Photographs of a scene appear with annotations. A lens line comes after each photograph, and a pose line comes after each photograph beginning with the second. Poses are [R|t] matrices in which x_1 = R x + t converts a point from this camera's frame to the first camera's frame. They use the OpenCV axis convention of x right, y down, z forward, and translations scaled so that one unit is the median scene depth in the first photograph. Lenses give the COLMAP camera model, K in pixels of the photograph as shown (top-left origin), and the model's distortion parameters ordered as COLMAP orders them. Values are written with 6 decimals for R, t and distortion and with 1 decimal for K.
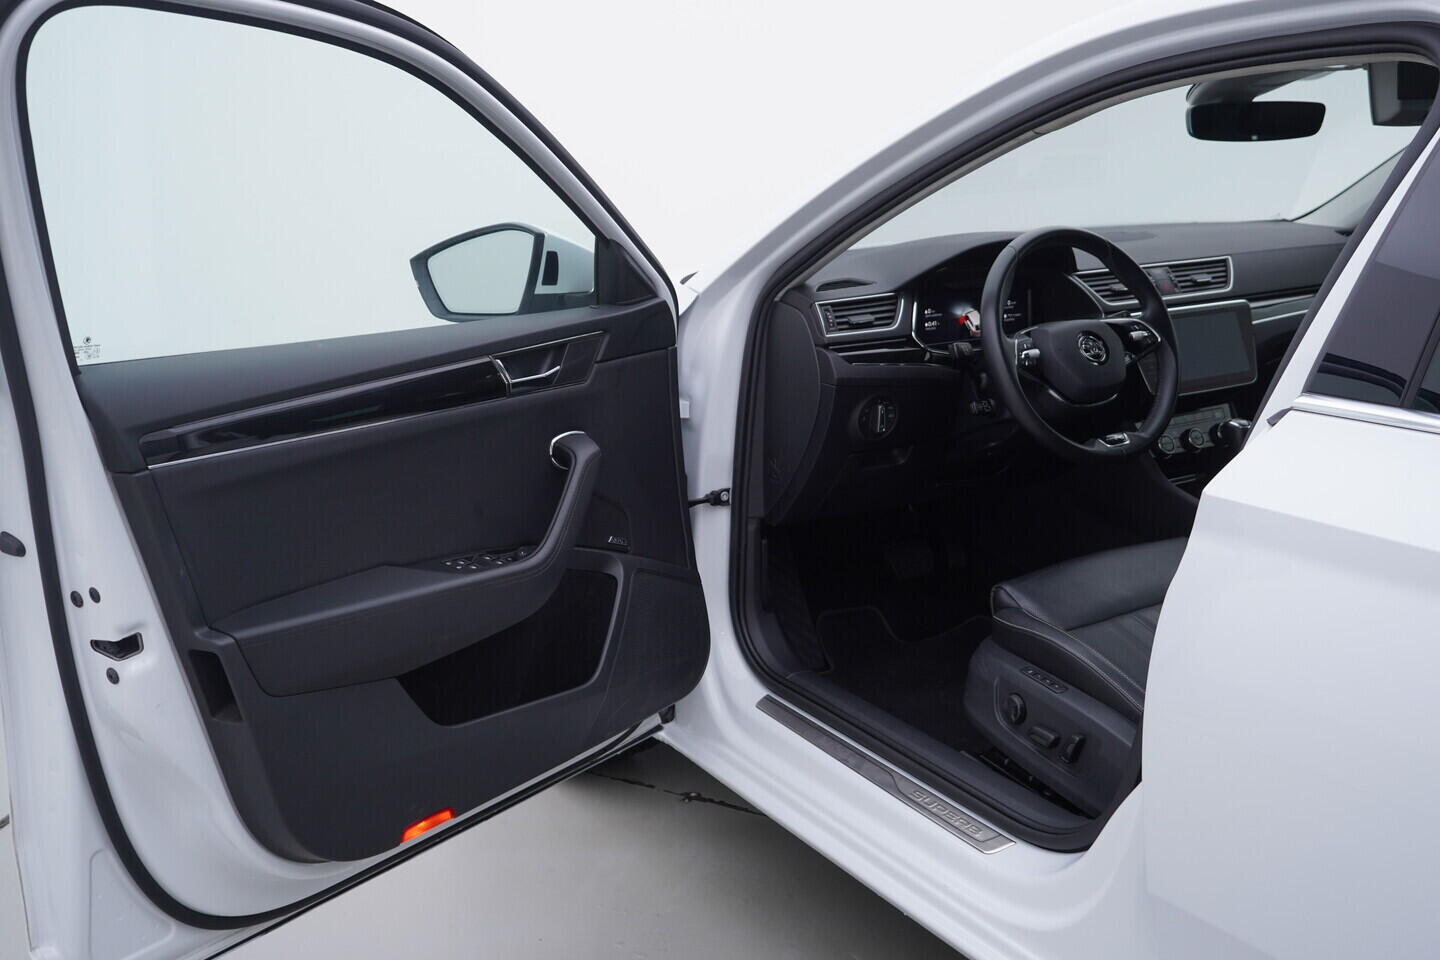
lens RADIAL K [[1504.0, 0, 720.4], [0, 1504.0, 480.5], [0, 0, 1]] dist [0.018303, 0.000000]
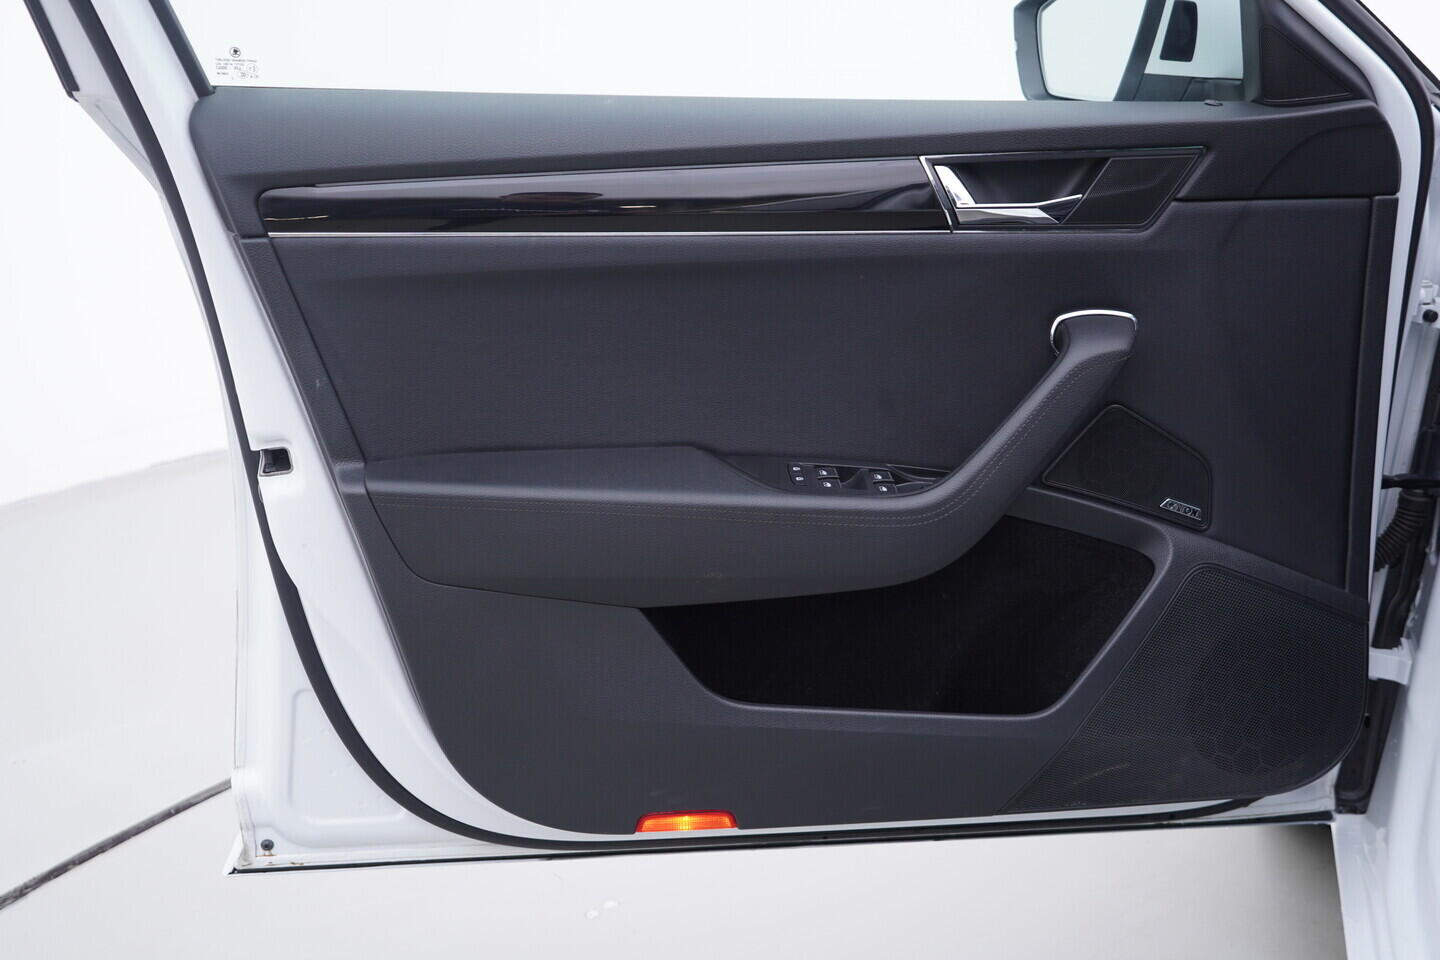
lens RADIAL K [[1504.0, 0, 719.8], [0, 1504.0, 480.2], [0, 0, 1]] dist [0.018303, 0.000000]
pose [[0.665093, 0.268629, -0.696771, 0.236627], [-0.180753, 0.963223, 0.198820, -0.059665], [0.724555, -0.006290, 0.689188, 0.486822]]
